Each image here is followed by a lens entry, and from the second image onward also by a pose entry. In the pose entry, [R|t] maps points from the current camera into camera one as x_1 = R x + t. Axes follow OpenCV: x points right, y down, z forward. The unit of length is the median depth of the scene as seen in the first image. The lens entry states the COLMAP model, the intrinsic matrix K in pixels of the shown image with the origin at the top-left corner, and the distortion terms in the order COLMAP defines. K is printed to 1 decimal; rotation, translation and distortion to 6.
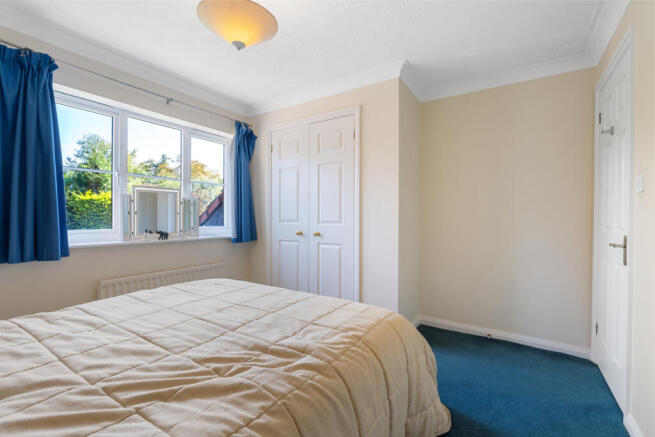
lens RADIAL K [[291.2, 0, 327.6], [0, 291.2, 213.6], [0, 0, 1]] dist [-0.004059, 0.000132]
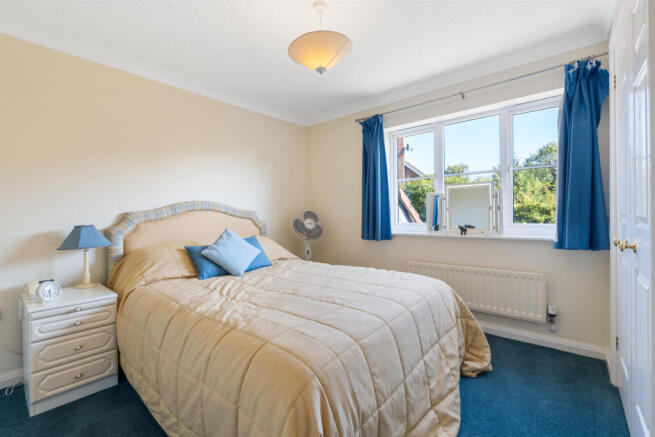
lens RADIAL K [[291.2, 0, 329.7], [0, 291.2, 216.8], [0, 0, 1]] dist [-0.004059, 0.000132]
pose [[-0.130290, -0.000255, -0.991476, 0.502782], [0.022965, 0.999731, -0.003275, 0.019271], [0.991210, -0.023196, -0.130249, 0.682711]]
